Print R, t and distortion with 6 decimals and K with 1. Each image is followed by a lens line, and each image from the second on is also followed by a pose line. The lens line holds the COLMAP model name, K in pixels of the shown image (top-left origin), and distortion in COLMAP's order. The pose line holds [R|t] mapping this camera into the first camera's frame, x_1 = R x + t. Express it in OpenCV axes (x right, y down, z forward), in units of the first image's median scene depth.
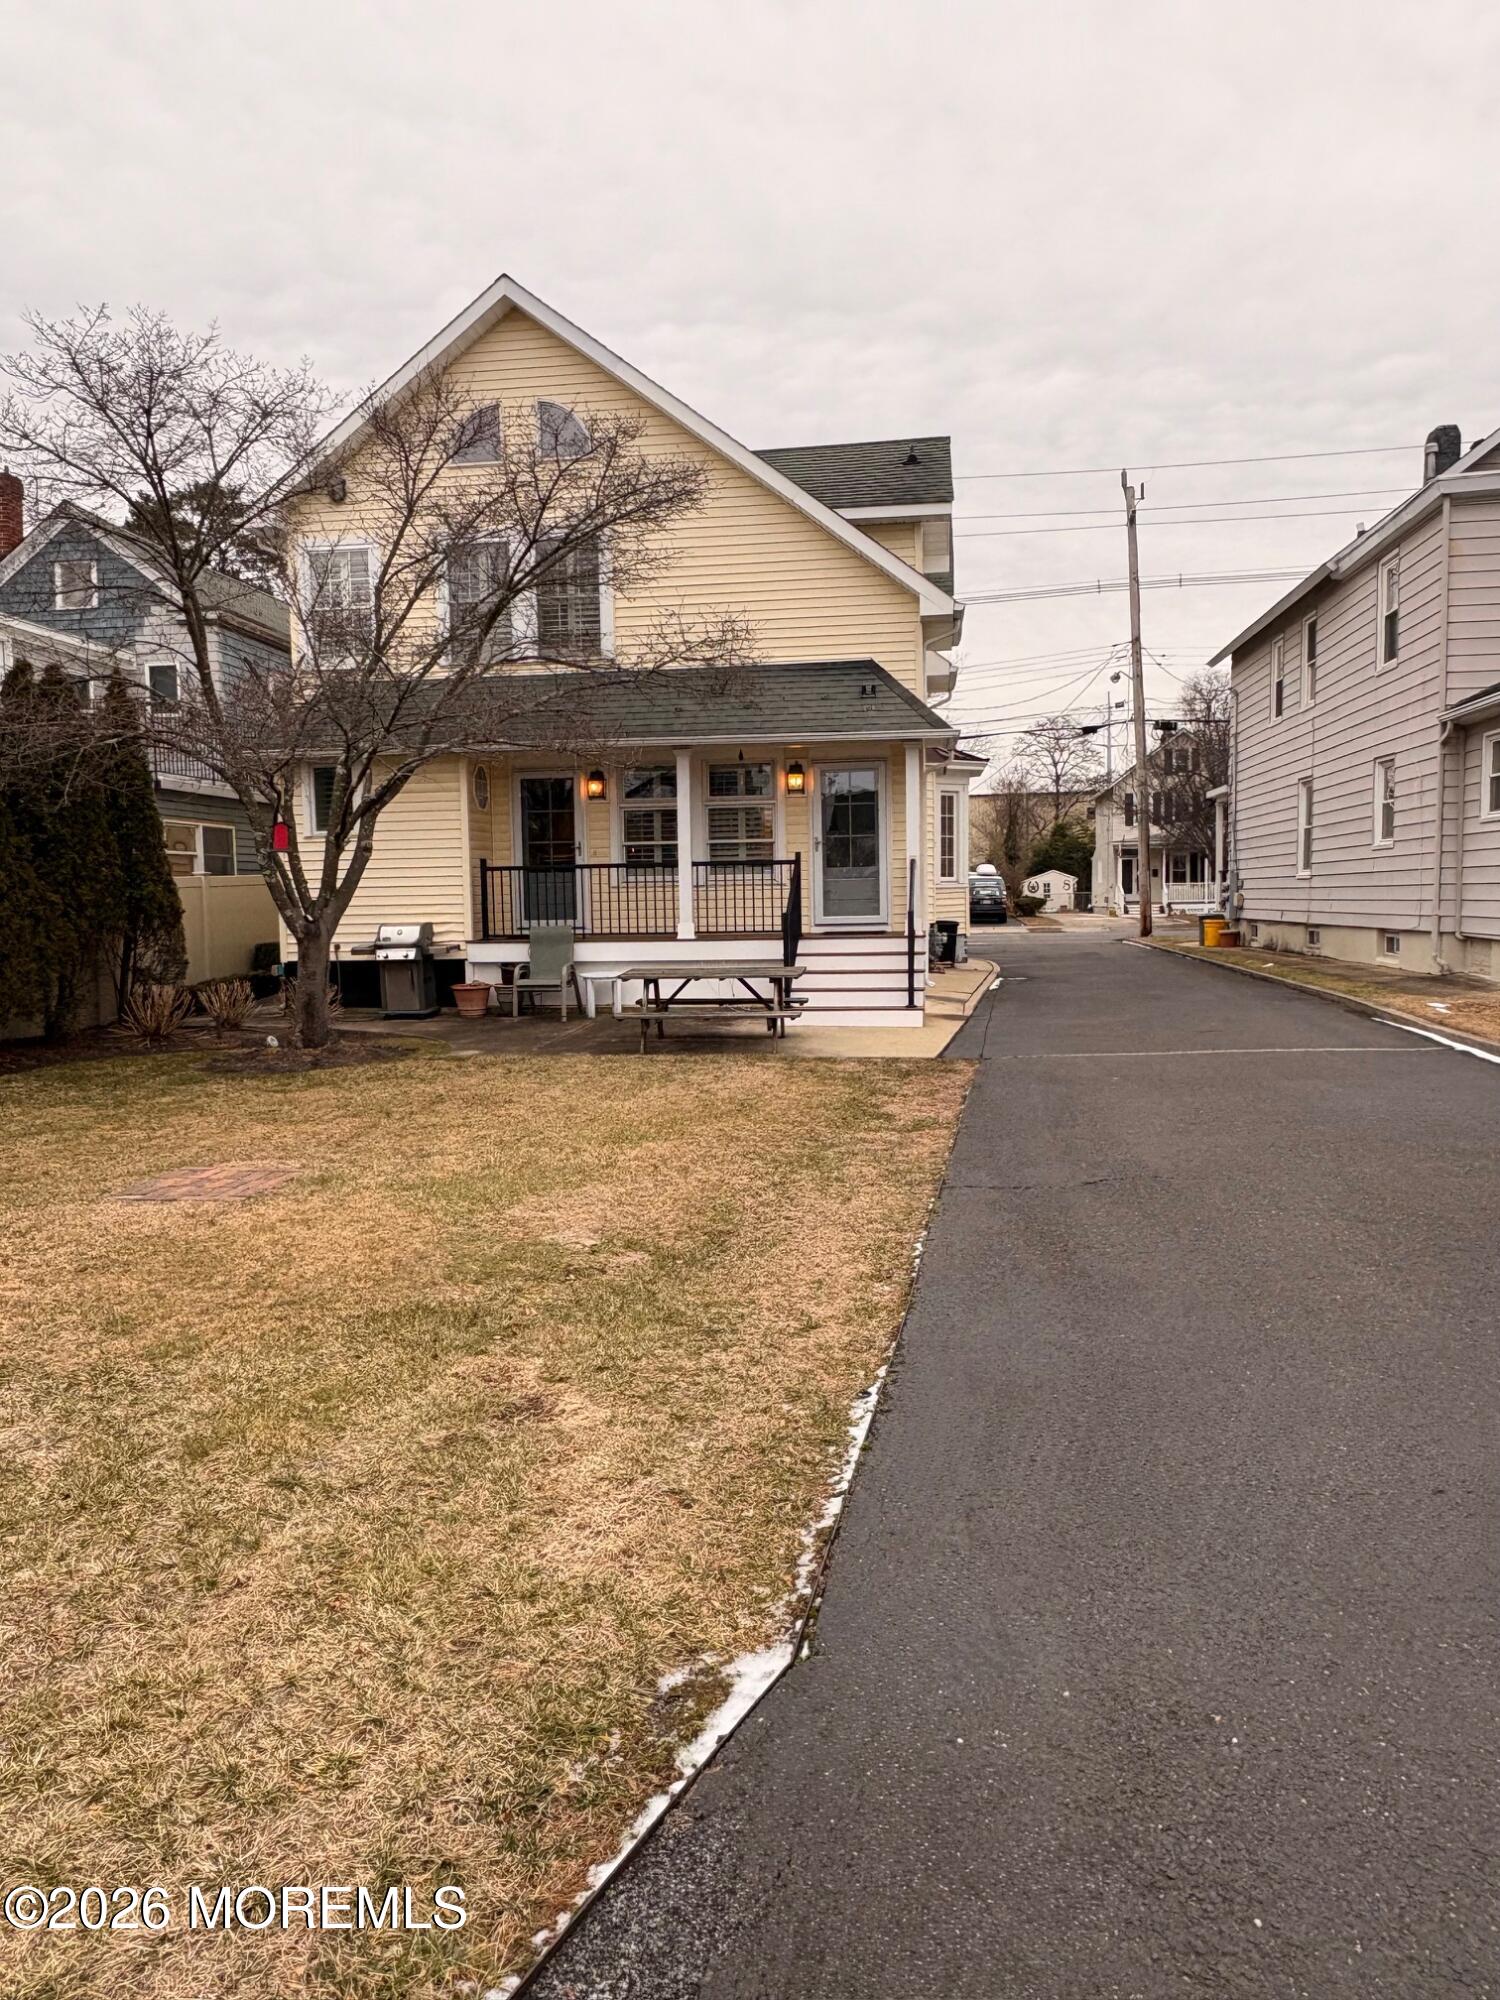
lens RADIAL K [[1274.0, 0, 762.4], [0, 1274.0, 997.1], [0, 0, 1]] dist [-0.020107, 0.003964]
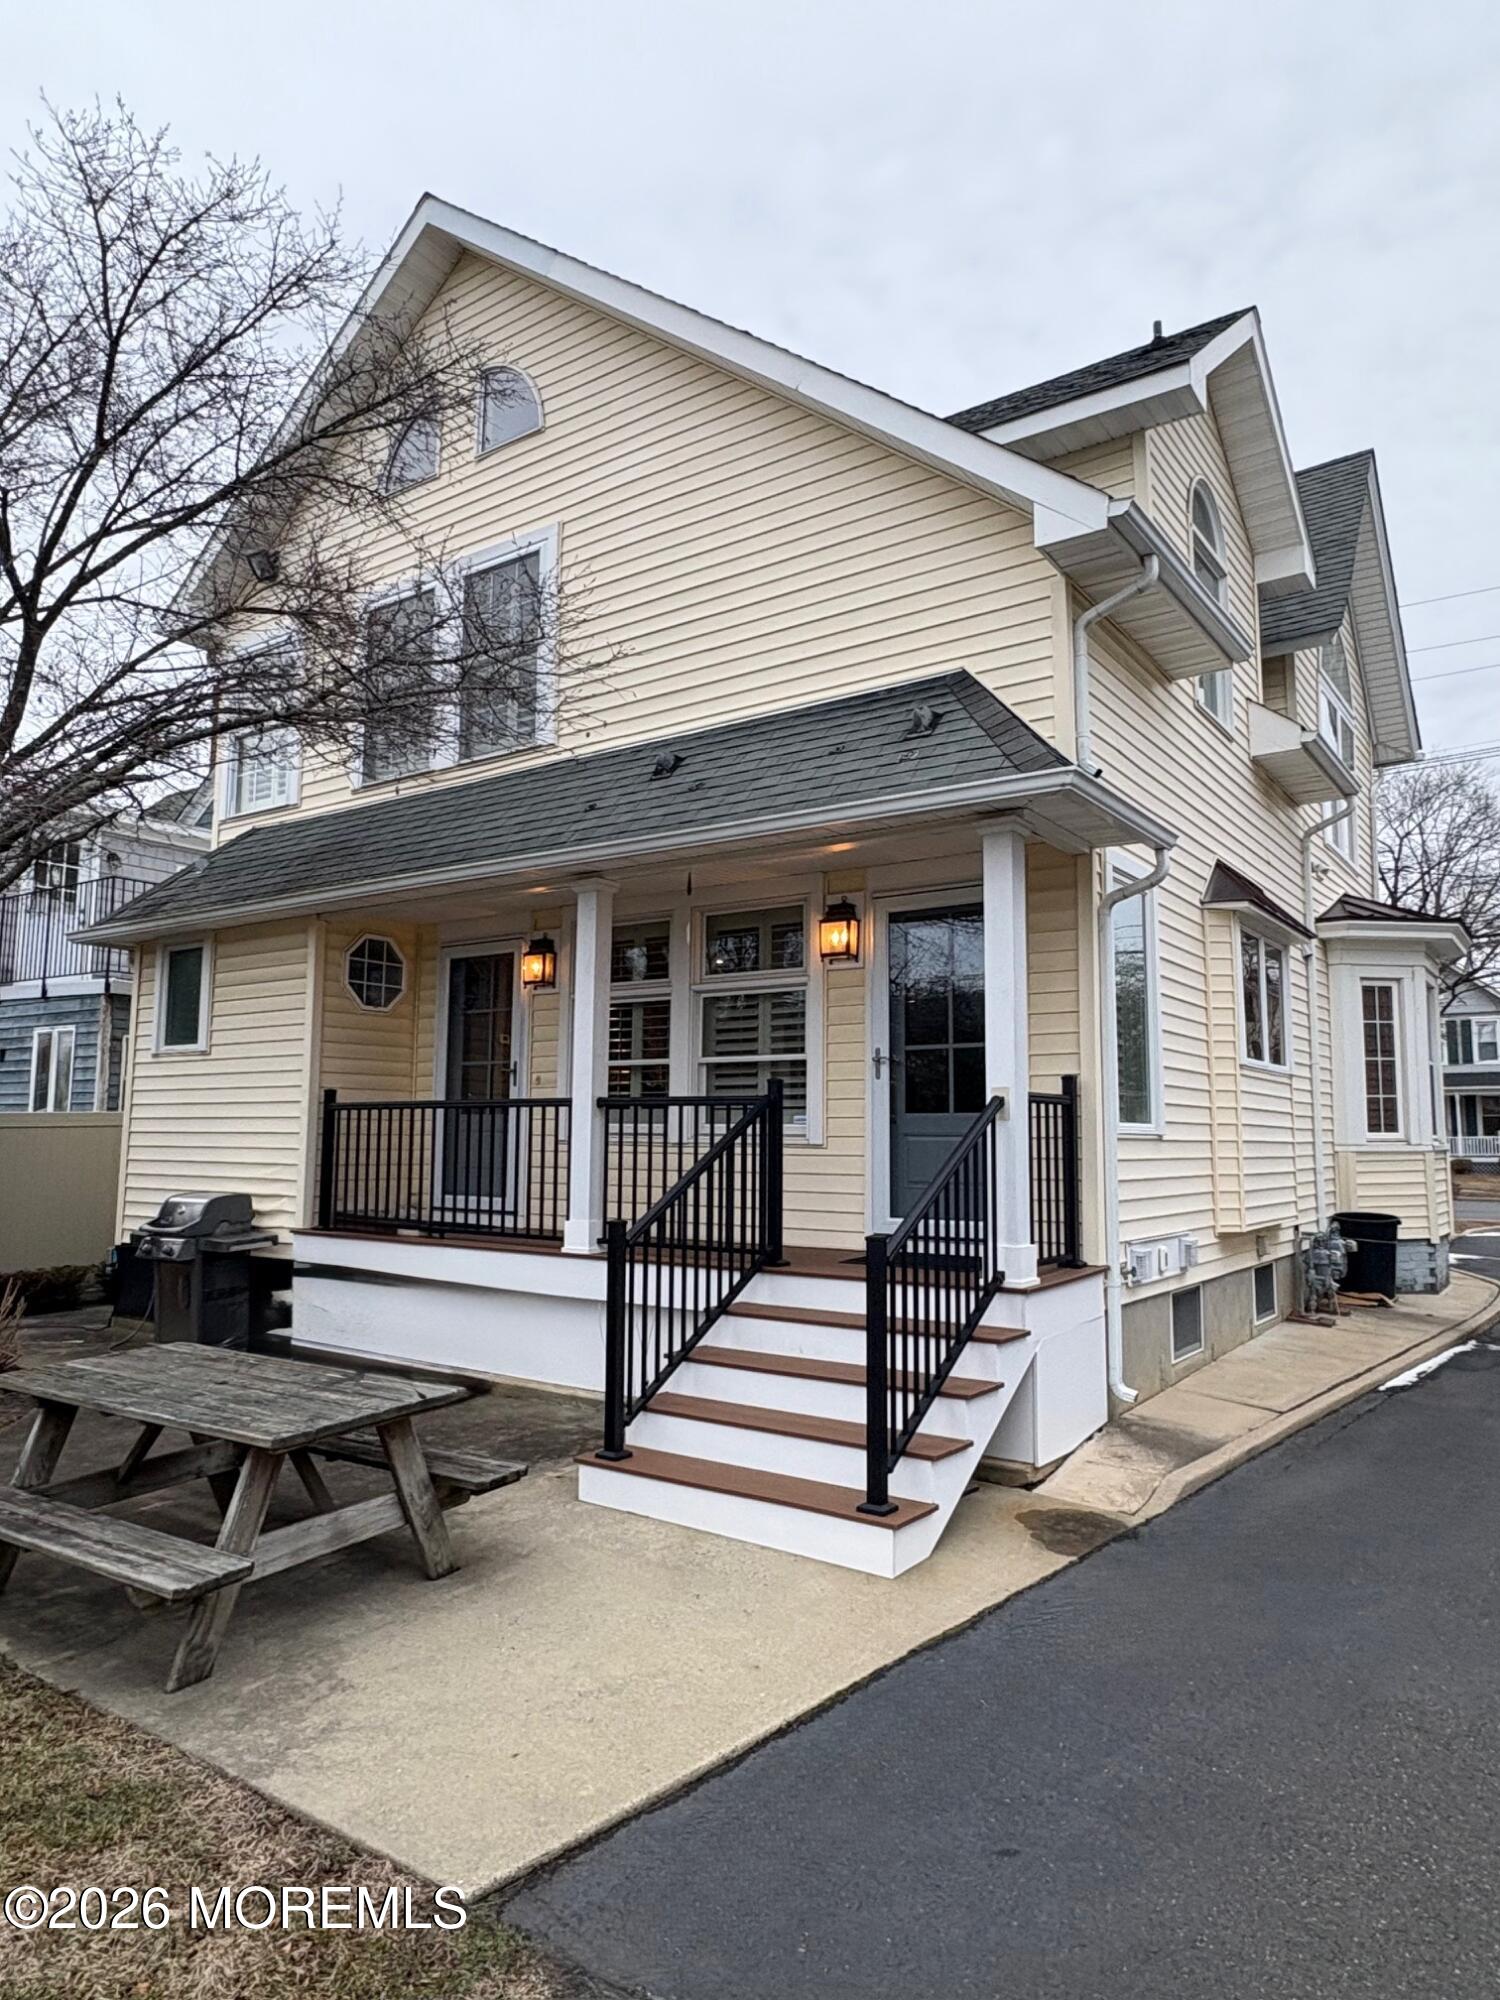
lens RADIAL K [[1274.0, 0, 735.6], [0, 1274.0, 1013.3], [0, 0, 1]] dist [-0.020107, 0.003964]
pose [[0.885771, -0.023156, -0.463544, 0.214176], [-0.058661, 0.985160, -0.161306, -0.056537], [0.460400, 0.170072, 0.871268, 0.542817]]
